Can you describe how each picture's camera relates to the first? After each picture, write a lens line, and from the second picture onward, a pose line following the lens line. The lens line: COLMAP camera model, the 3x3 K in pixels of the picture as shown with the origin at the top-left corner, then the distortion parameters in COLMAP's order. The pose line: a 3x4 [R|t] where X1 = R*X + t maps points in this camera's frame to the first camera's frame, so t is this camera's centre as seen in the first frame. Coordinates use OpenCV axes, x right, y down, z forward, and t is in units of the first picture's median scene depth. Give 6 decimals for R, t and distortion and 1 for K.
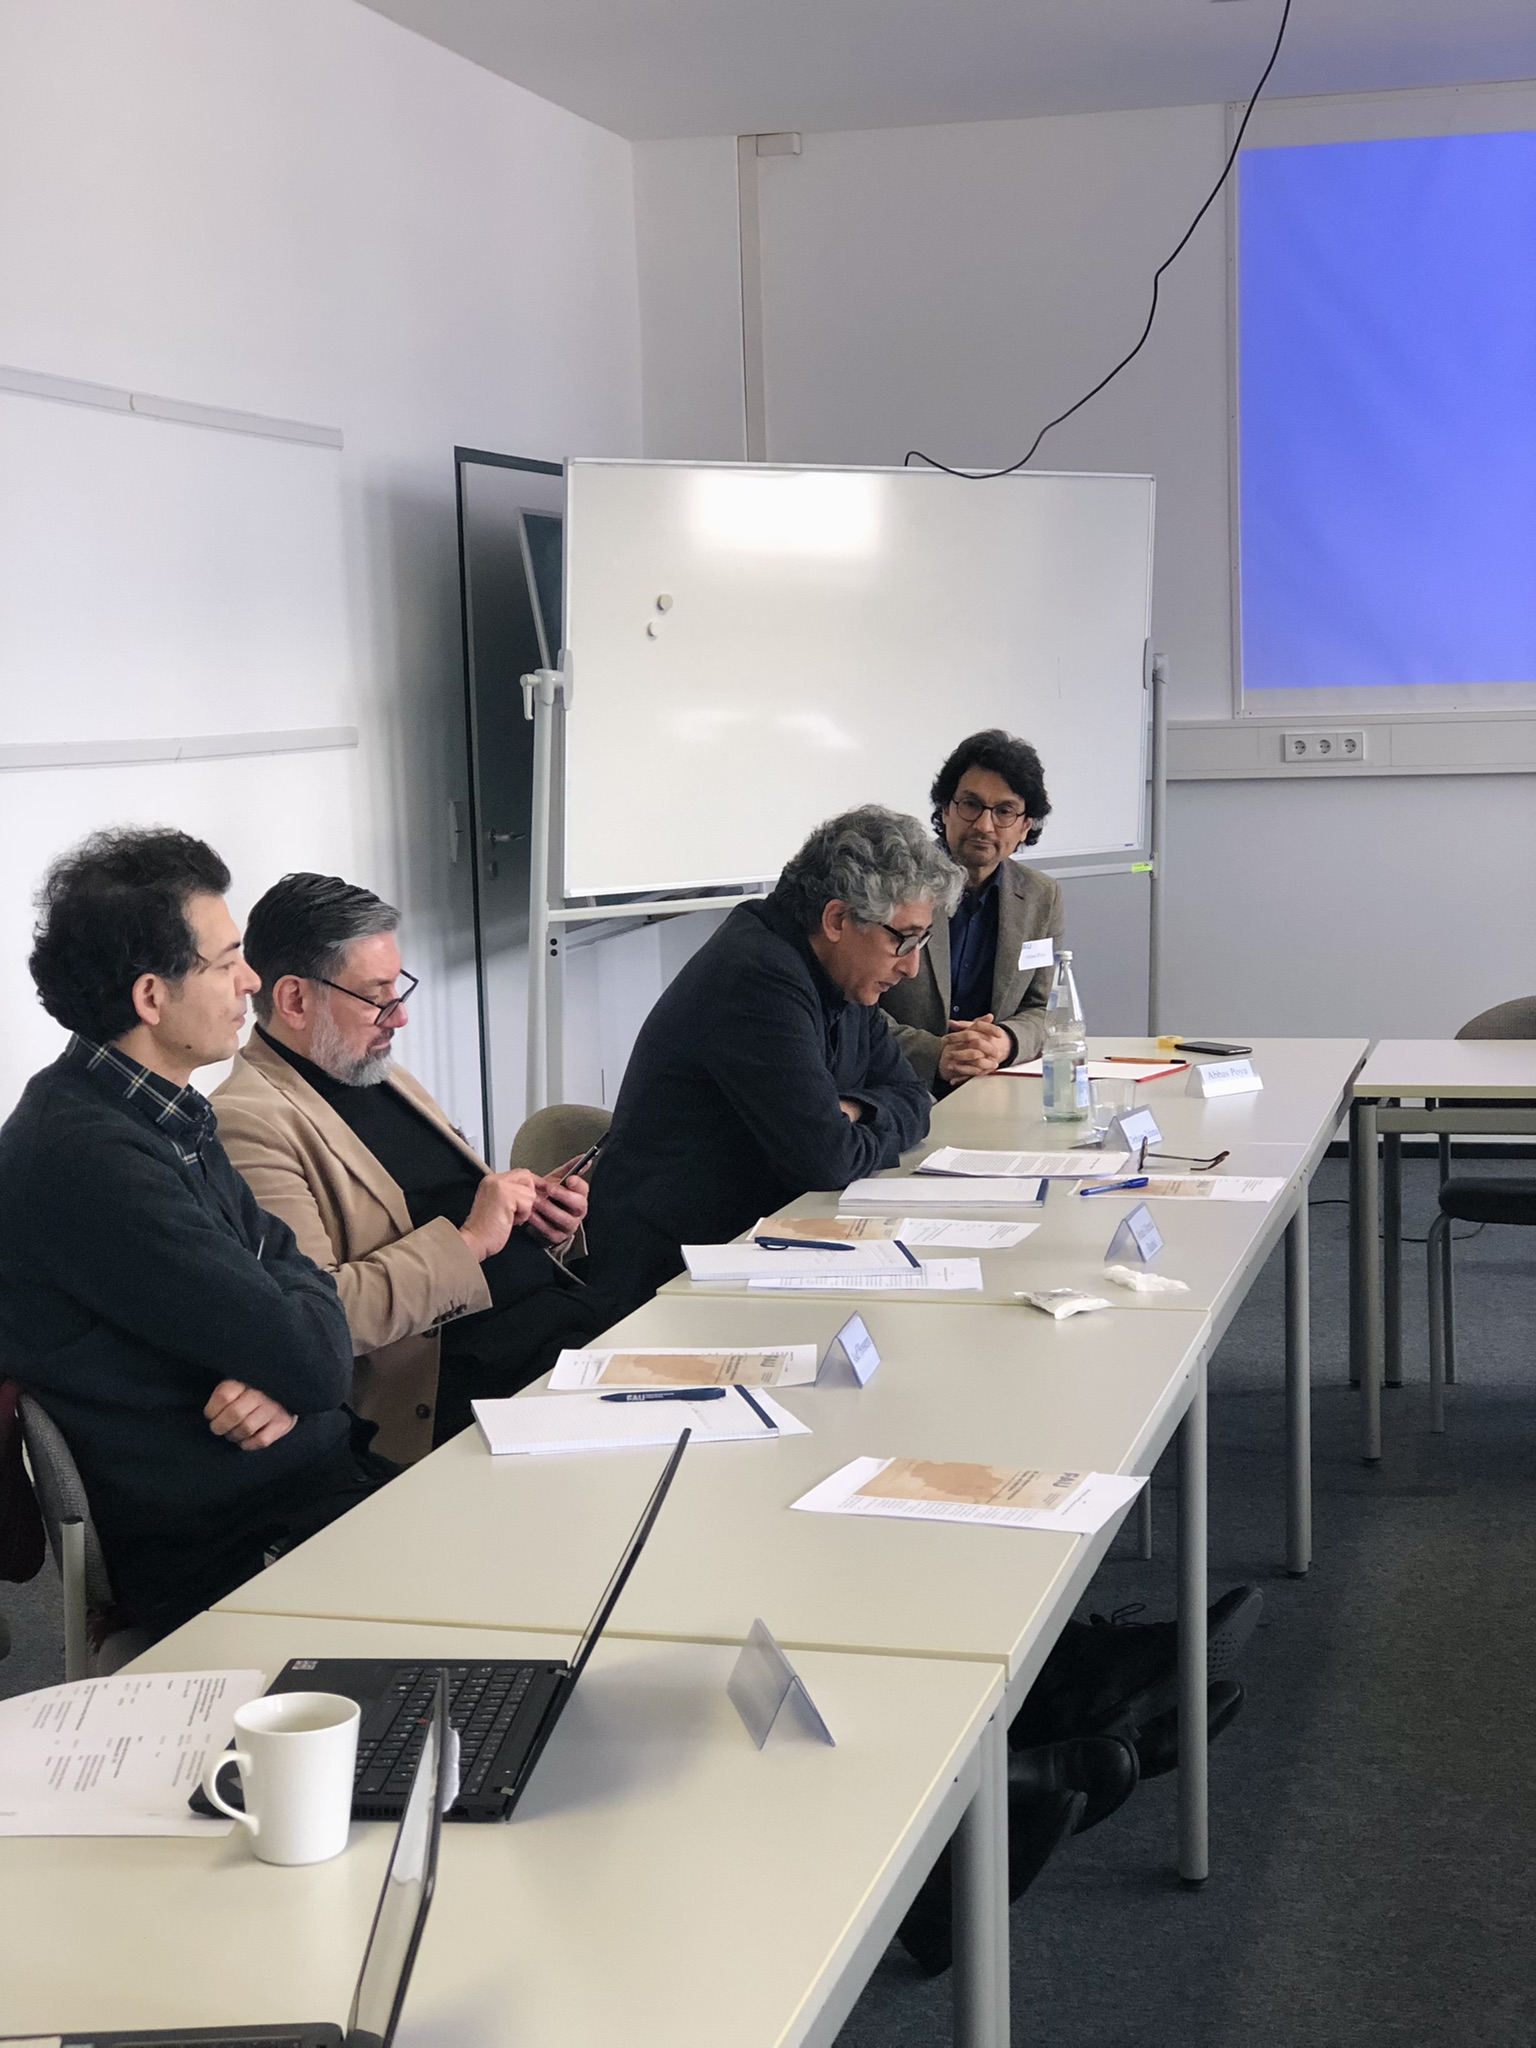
lens RADIAL K [[3328.0, 0, 772.2], [0, 3328.0, 1042.9], [0, 0, 1]] dist [0.036643, 0.000000]
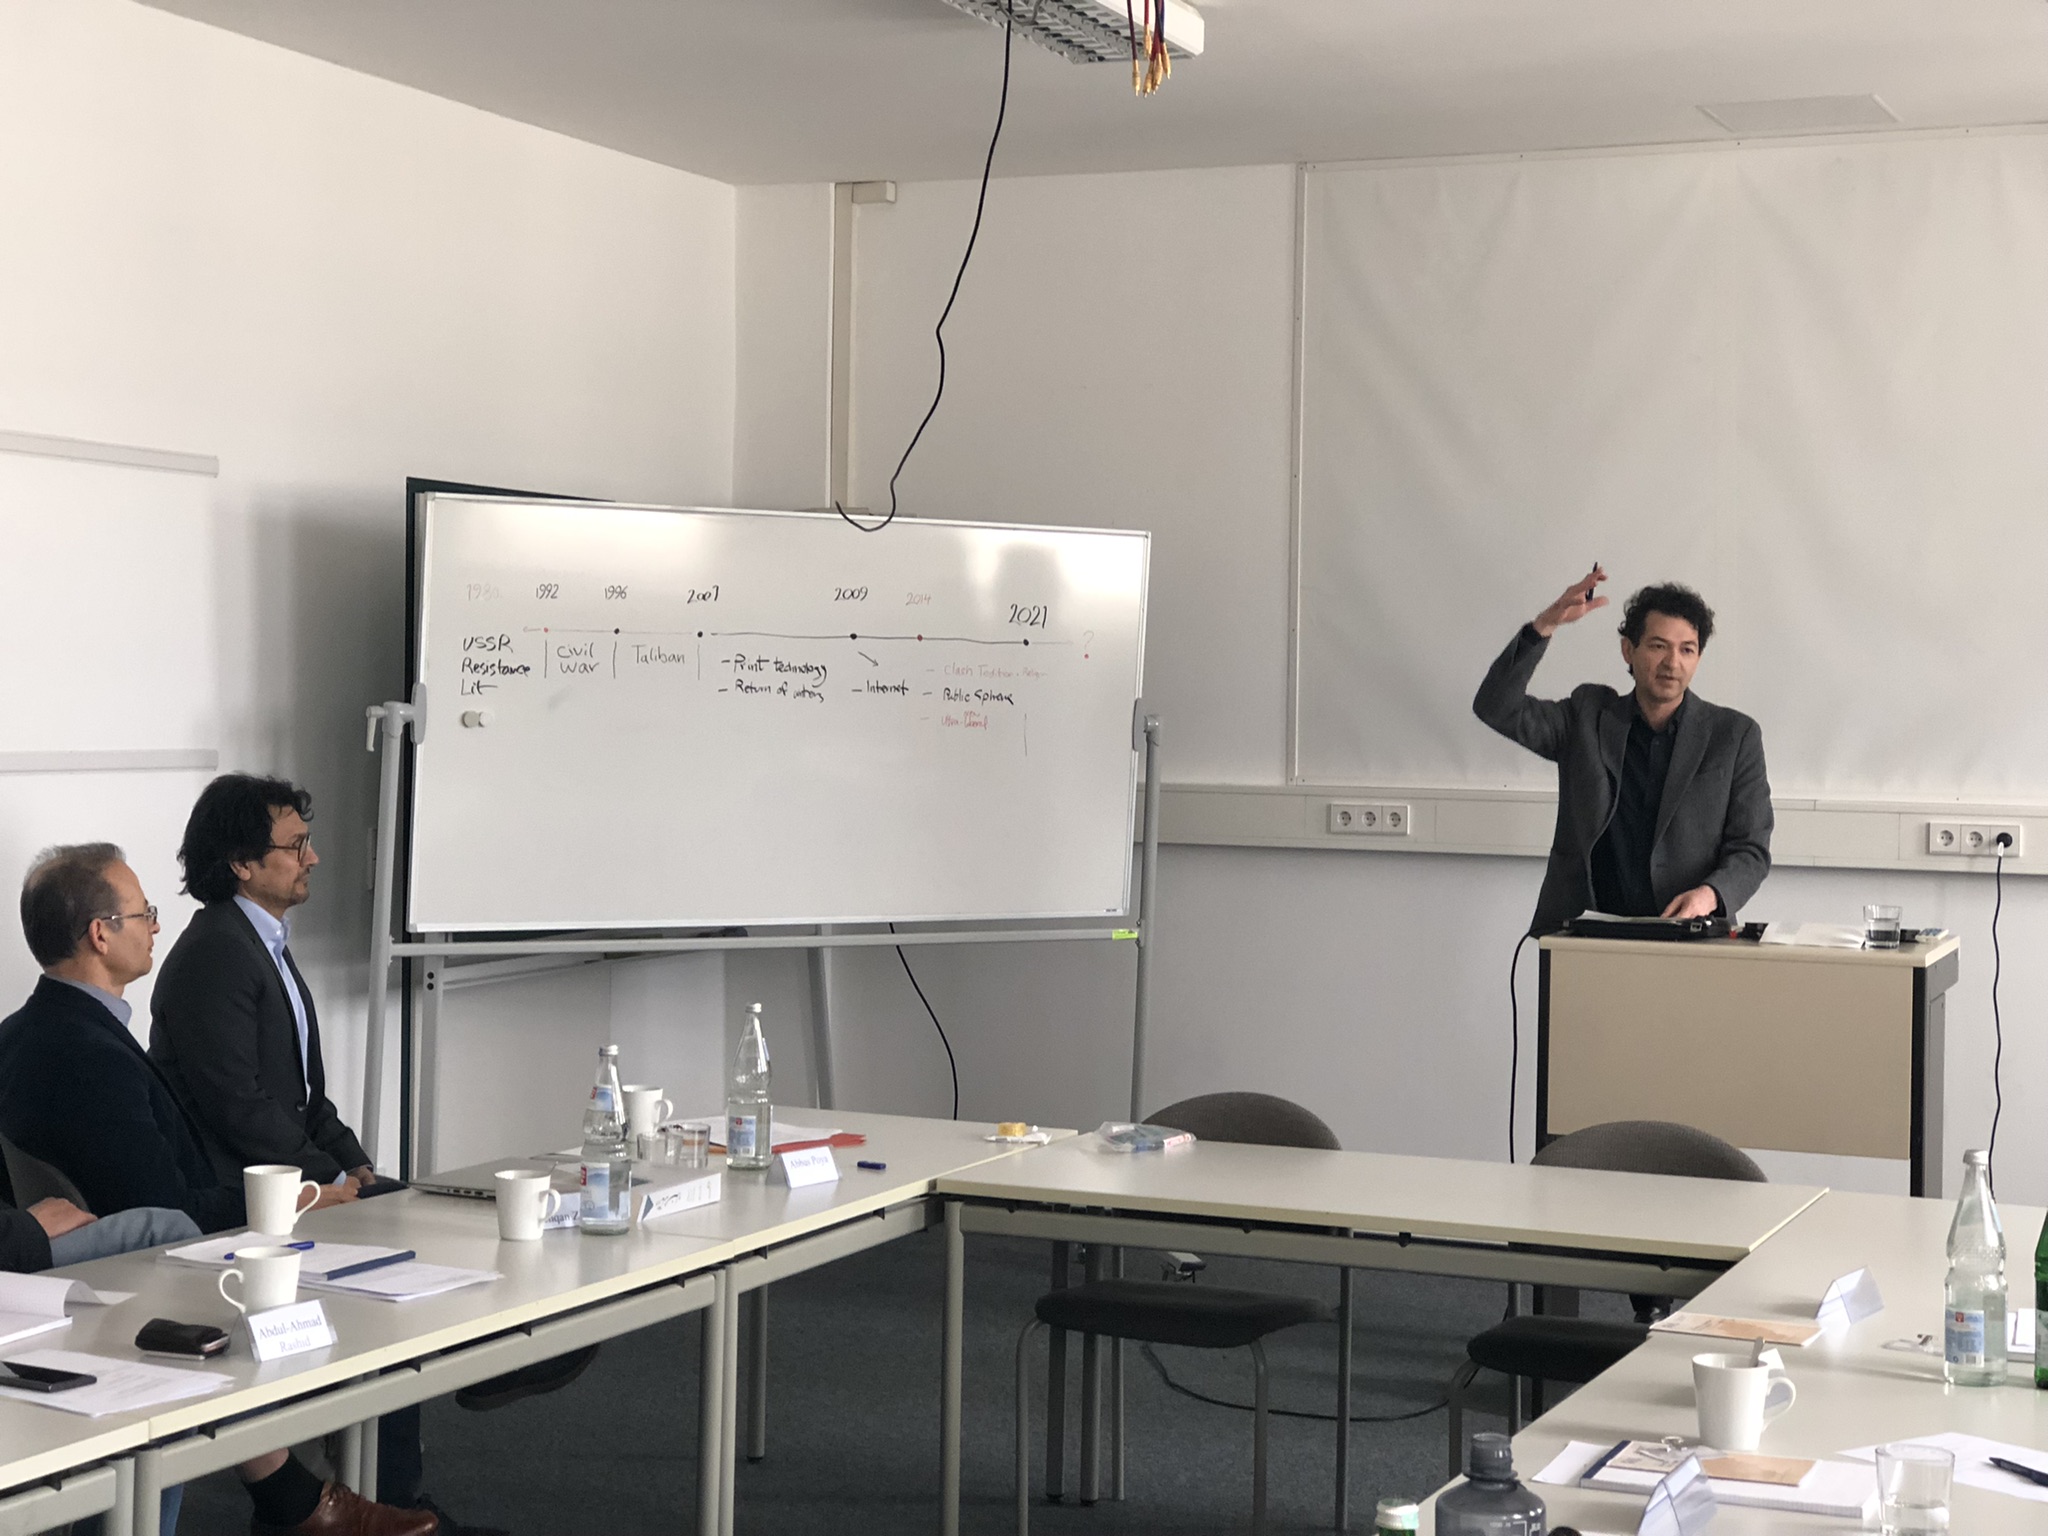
lens RADIAL K [[3328.0, 0, 1015.1], [0, 3328.0, 777.0], [0, 0, 1]] dist [0.036643, 0.000000]
pose [[0.985354, 0.049995, -0.163025, 0.260039], [-0.063939, 0.994626, -0.081435, -0.019164], [0.158077, 0.090666, 0.983255, 0.047270]]
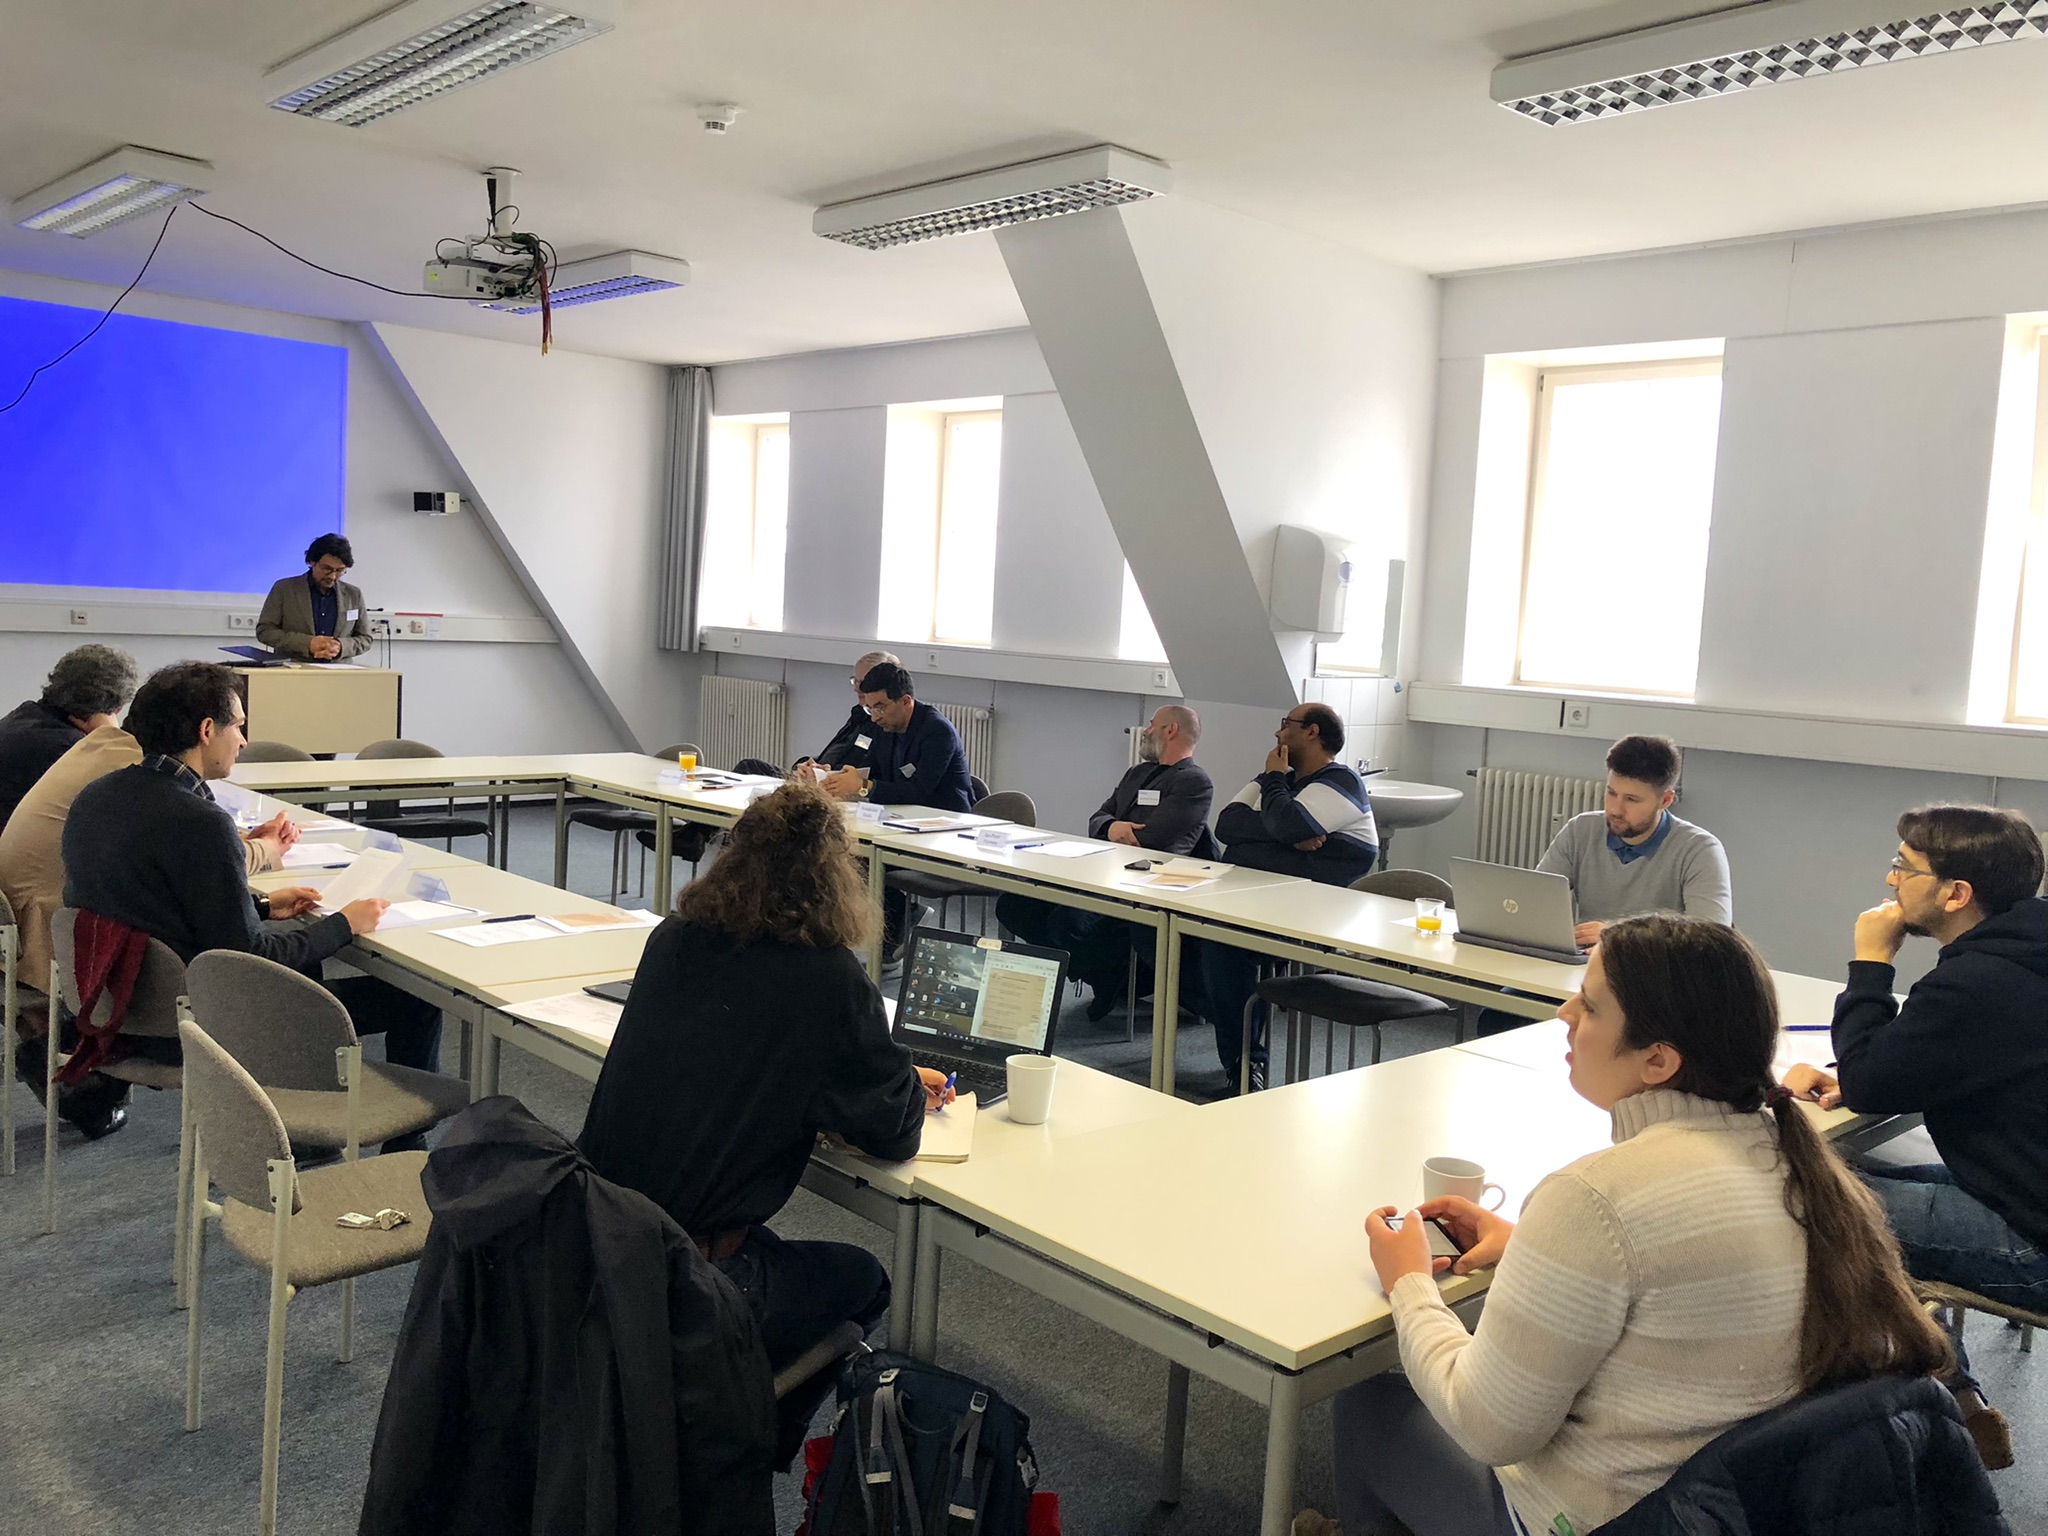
lens RADIAL K [[1667.9, 0, 1022.2], [0, 1667.9, 756.6], [0, 0, 1]] dist [0.019877, -0.025060]
pose [[0.526850, -0.021349, 0.849690, -0.351835], [0.031360, 0.999492, 0.005669, 0.003814], [-0.849379, 0.023659, 0.527252, 0.014928]]
